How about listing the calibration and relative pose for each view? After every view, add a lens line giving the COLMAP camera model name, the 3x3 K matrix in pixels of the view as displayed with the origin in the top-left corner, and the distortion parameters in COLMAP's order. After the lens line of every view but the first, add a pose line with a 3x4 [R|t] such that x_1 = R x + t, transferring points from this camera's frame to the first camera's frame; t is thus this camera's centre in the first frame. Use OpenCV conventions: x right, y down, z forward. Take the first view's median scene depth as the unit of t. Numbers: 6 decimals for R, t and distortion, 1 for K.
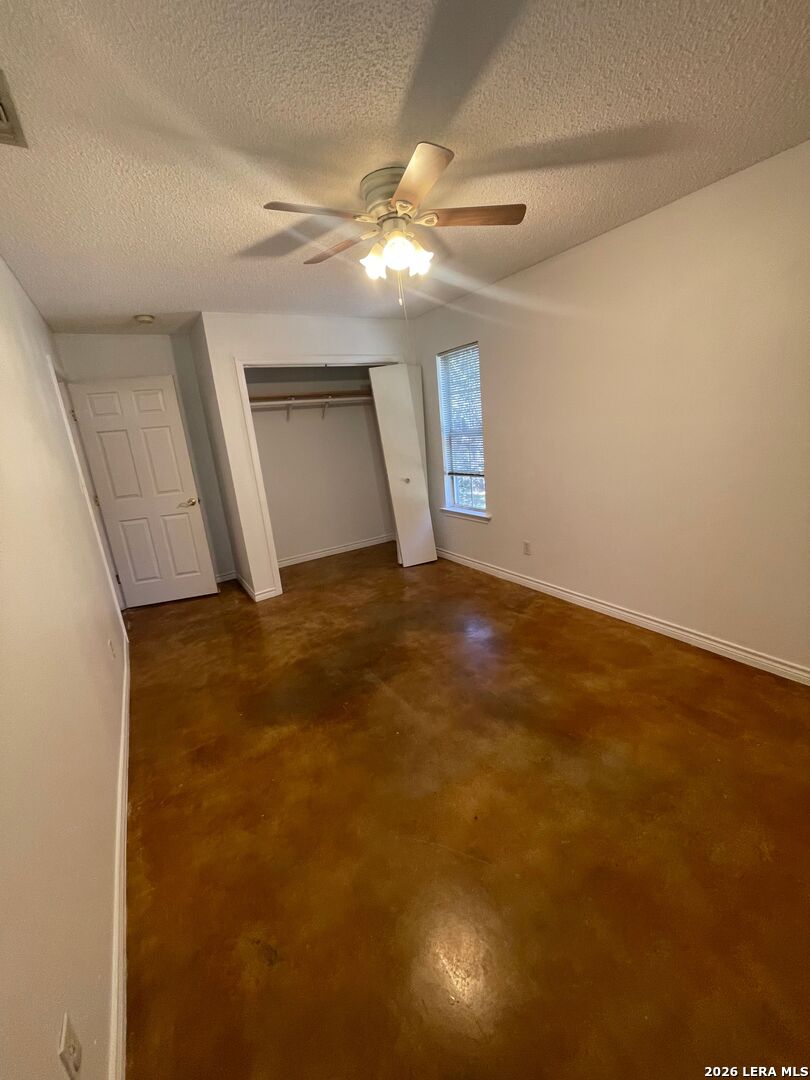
lens RADIAL K [[439.1, 0, 406.0], [0, 439.1, 535.2], [0, 0, 1]] dist [0.011770, -0.000070]
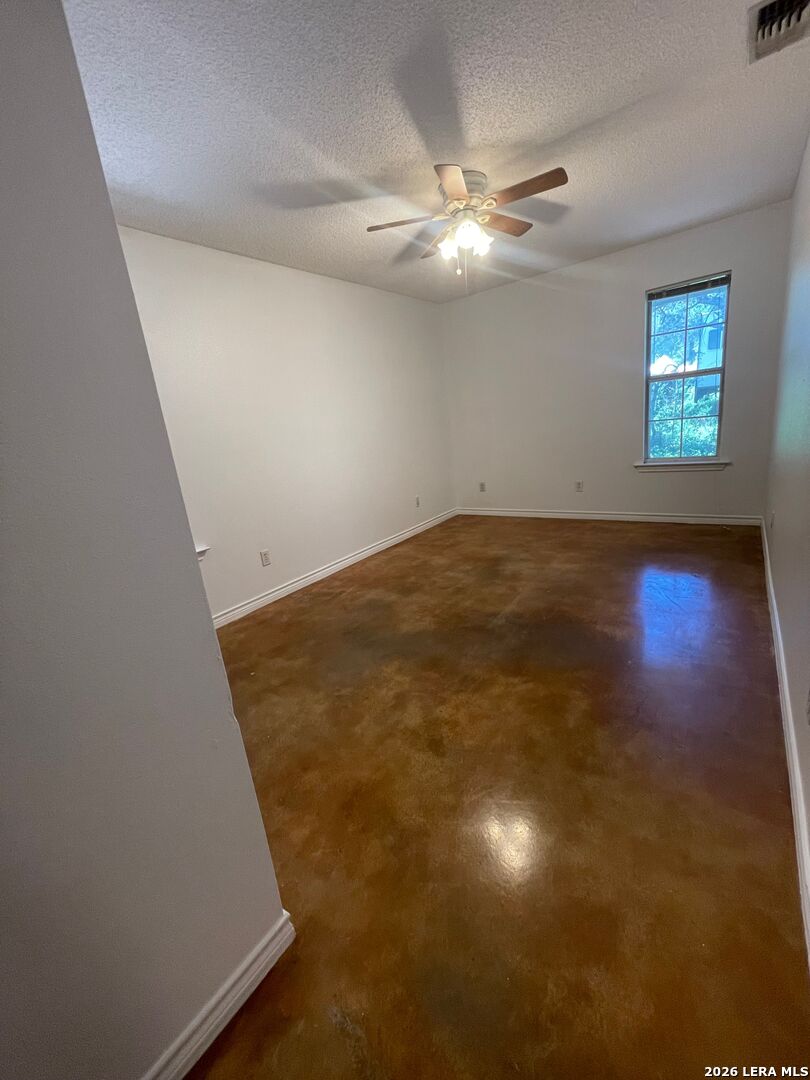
lens RADIAL K [[439.1, 0, 406.0], [0, 439.1, 535.2], [0, 0, 1]] dist [0.011770, -0.000070]
pose [[-0.363532, -0.100239, 0.926173, -0.801501], [0.377602, 0.893006, 0.244862, -0.151207], [-0.851623, 0.438740, -0.286786, 1.226866]]
